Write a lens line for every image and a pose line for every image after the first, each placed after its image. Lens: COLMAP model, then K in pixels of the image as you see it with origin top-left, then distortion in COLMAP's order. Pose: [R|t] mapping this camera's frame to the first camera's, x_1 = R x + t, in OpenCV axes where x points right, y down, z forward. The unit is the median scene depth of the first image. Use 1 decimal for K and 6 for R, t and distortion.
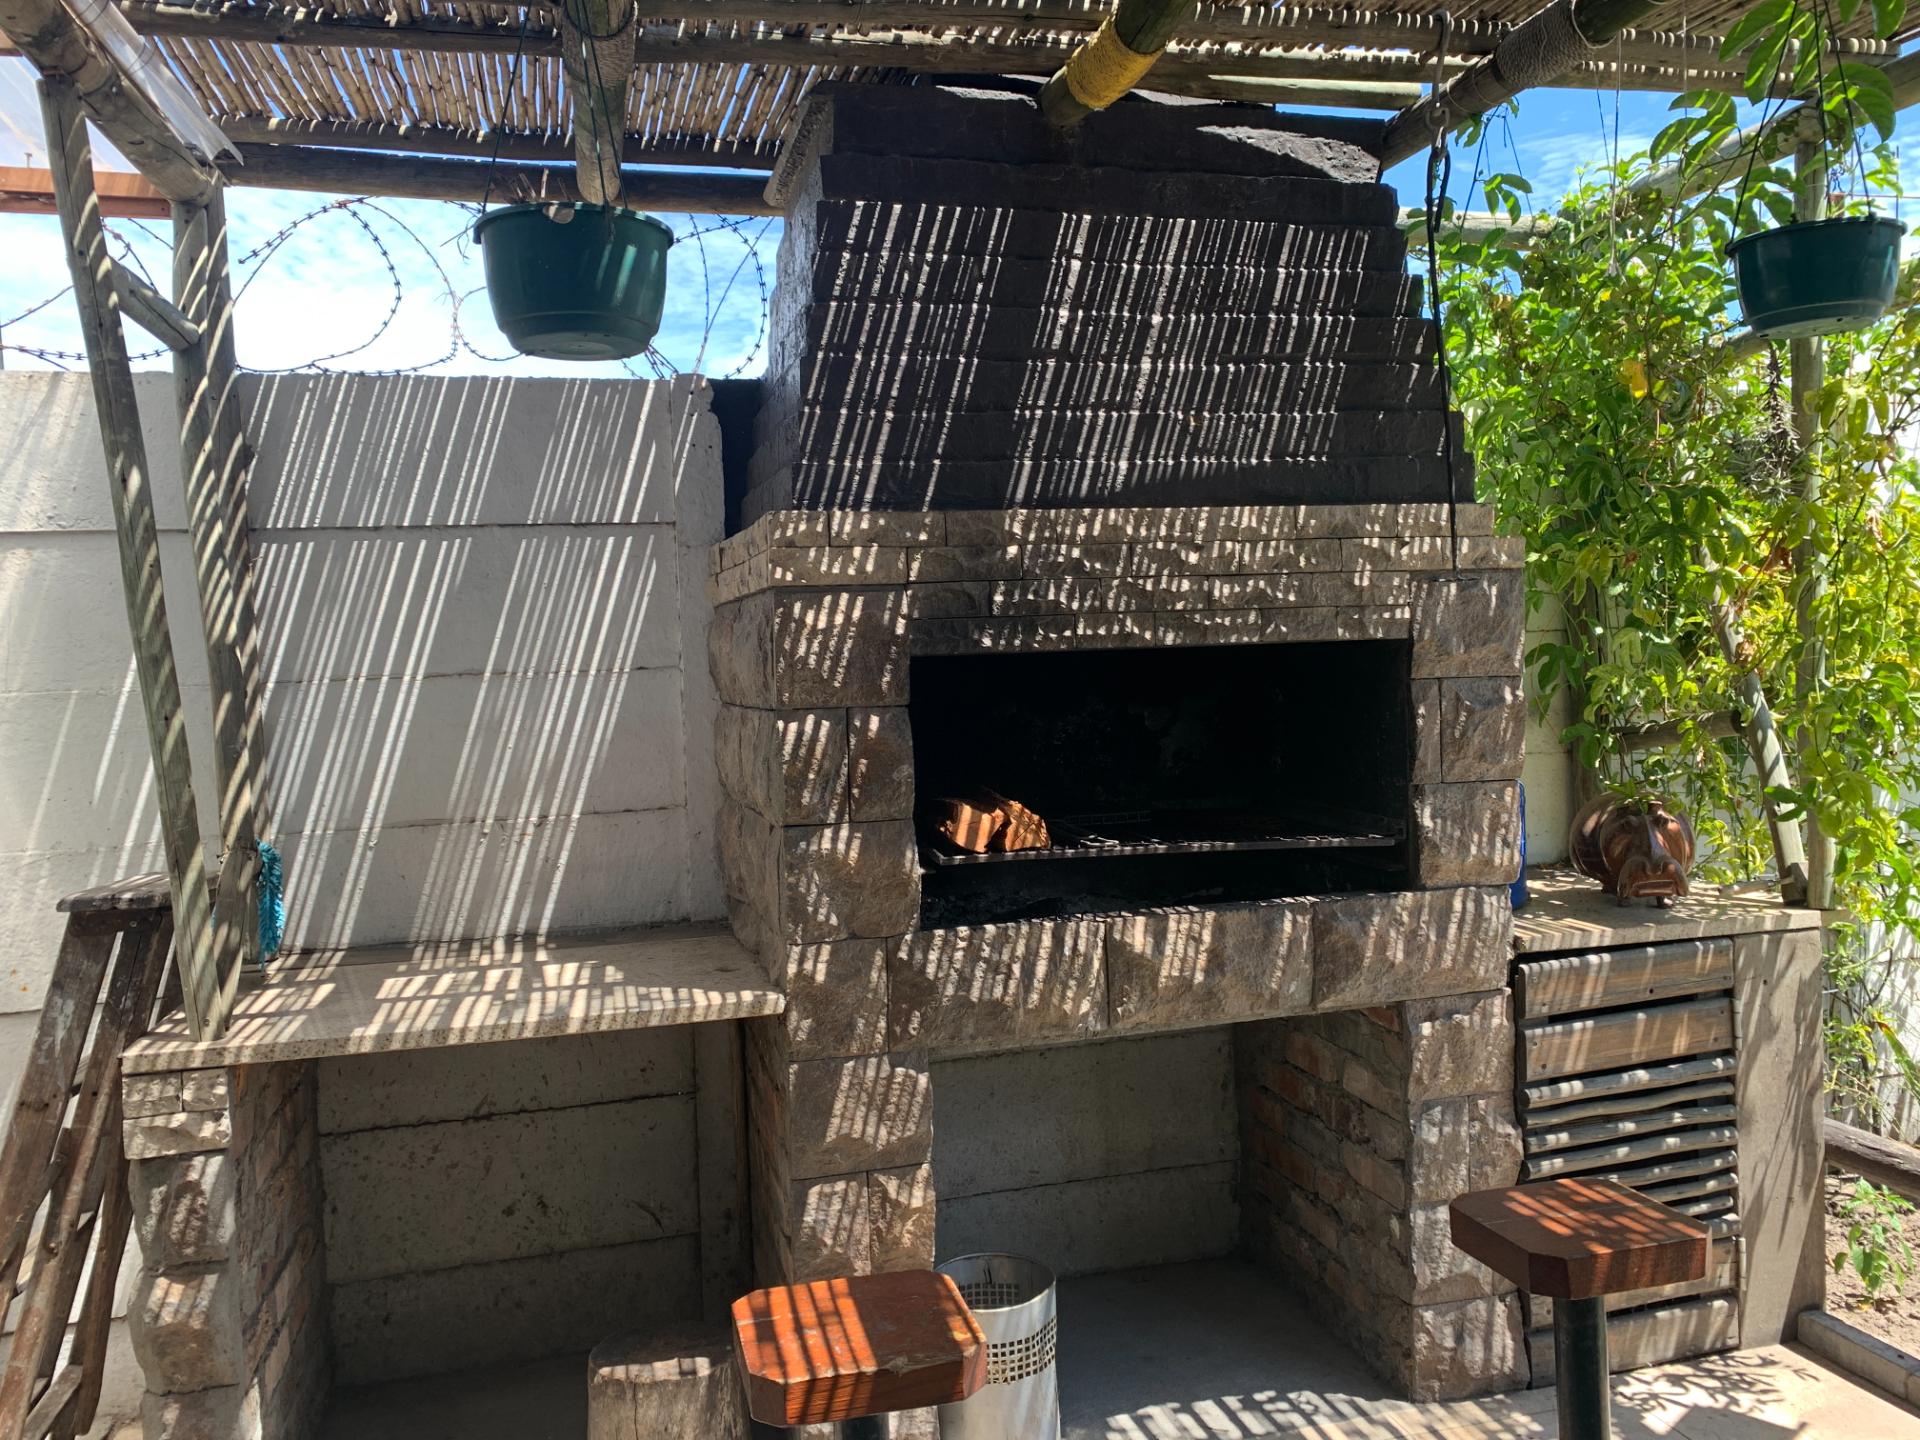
lens RADIAL K [[1464.0, 0, 878.9], [0, 1464.0, 712.0], [0, 0, 1]] dist [0.060151, -0.077071]
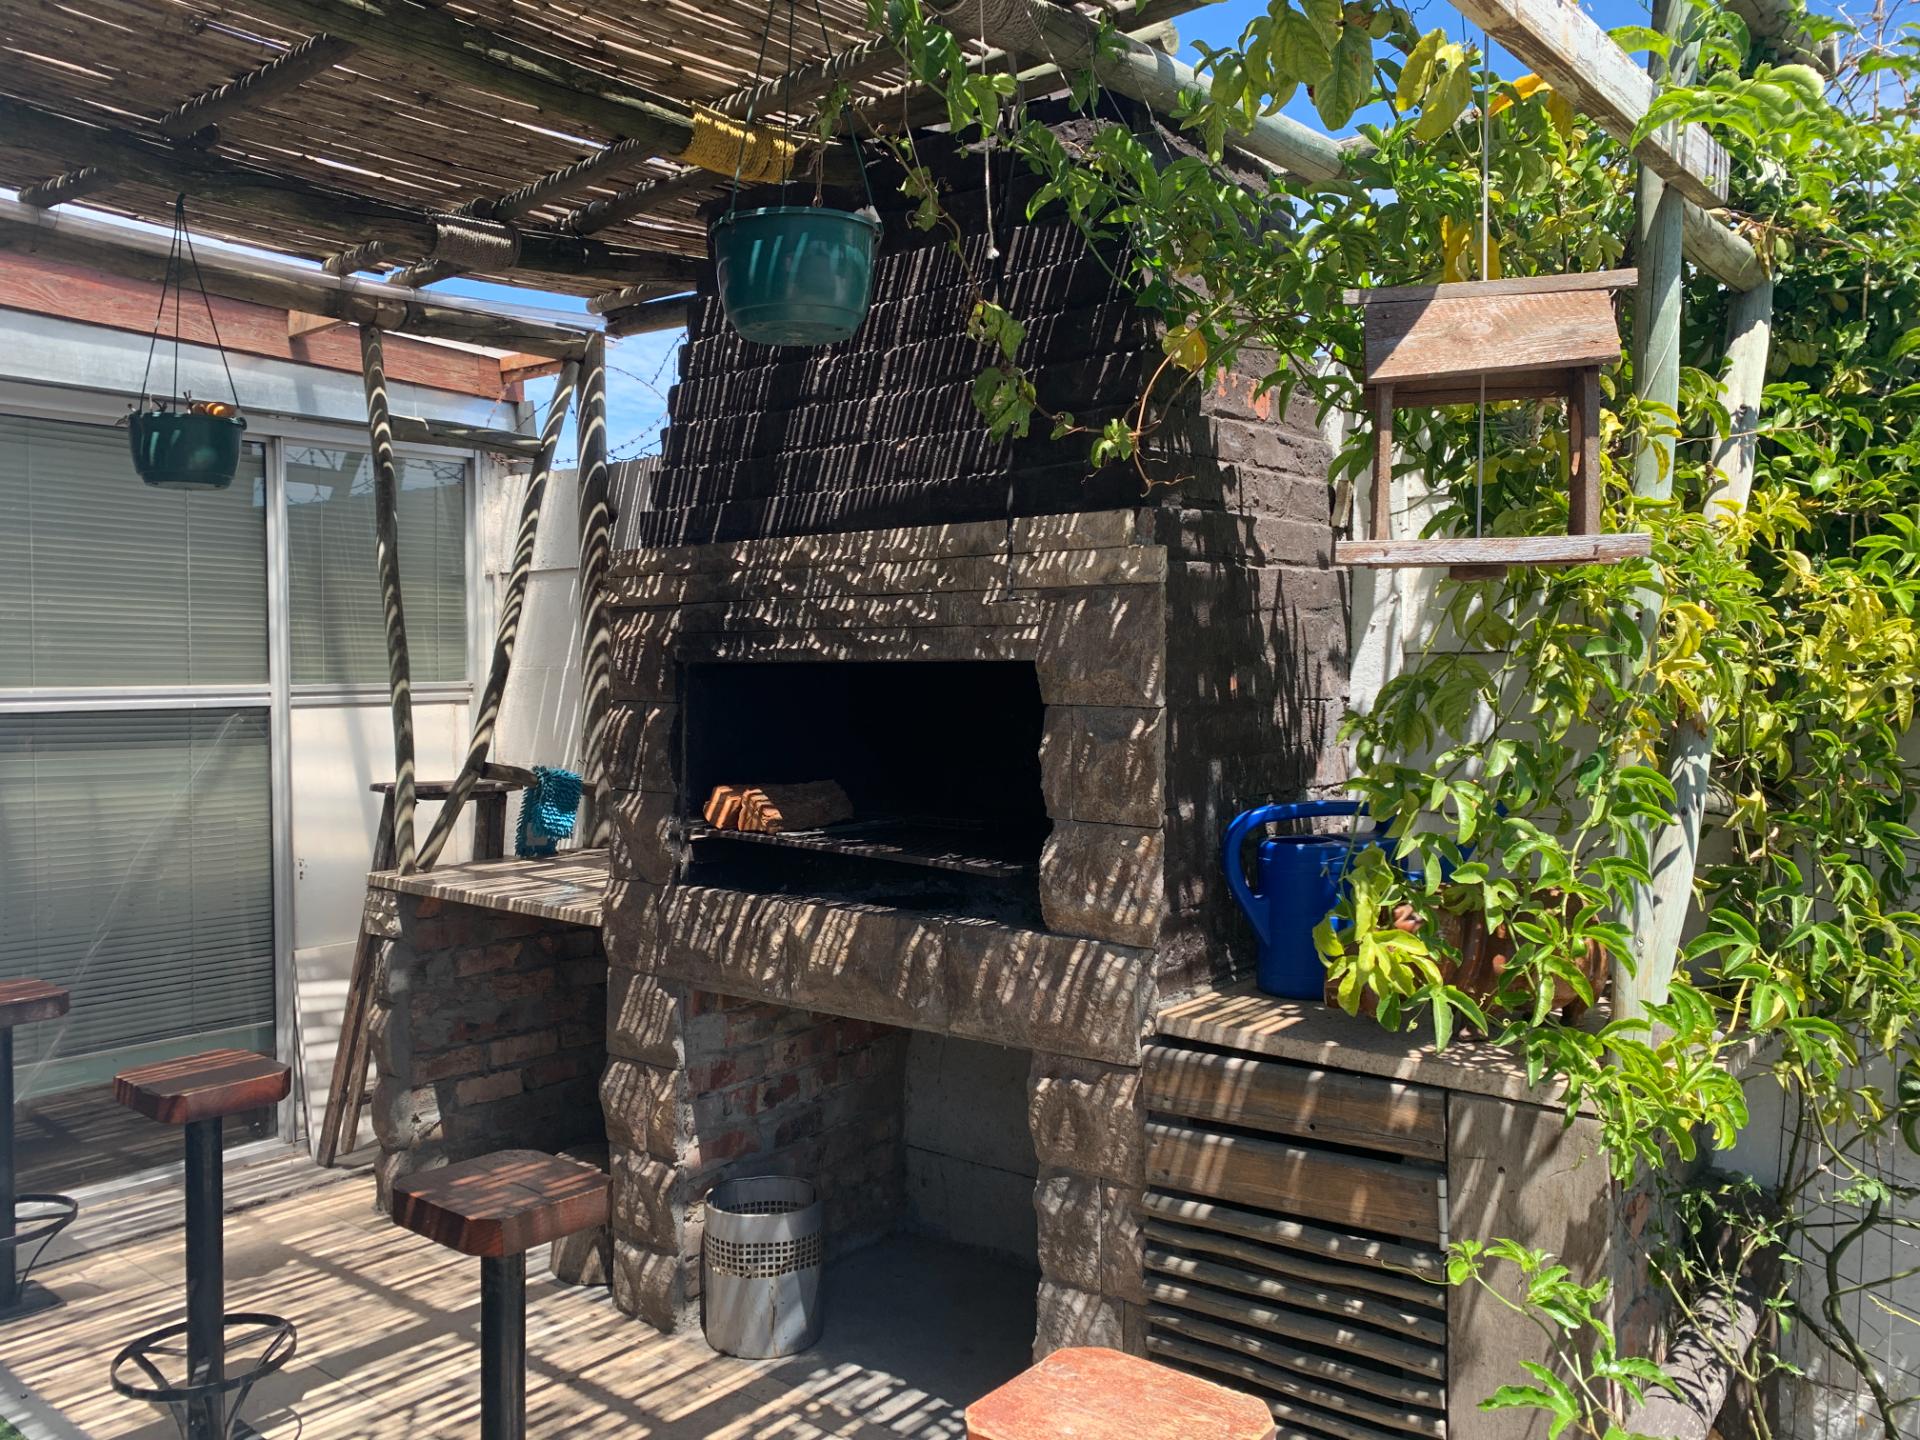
lens RADIAL K [[1464.0, 0, 955.8], [0, 1464.0, 682.9], [0, 0, 1]] dist [0.060151, -0.077071]
pose [[0.597446, 0.045251, -0.800631, 1.096401], [-0.040361, 0.998838, 0.026335, -0.059732], [0.800893, 0.016580, 0.598578, 0.416559]]
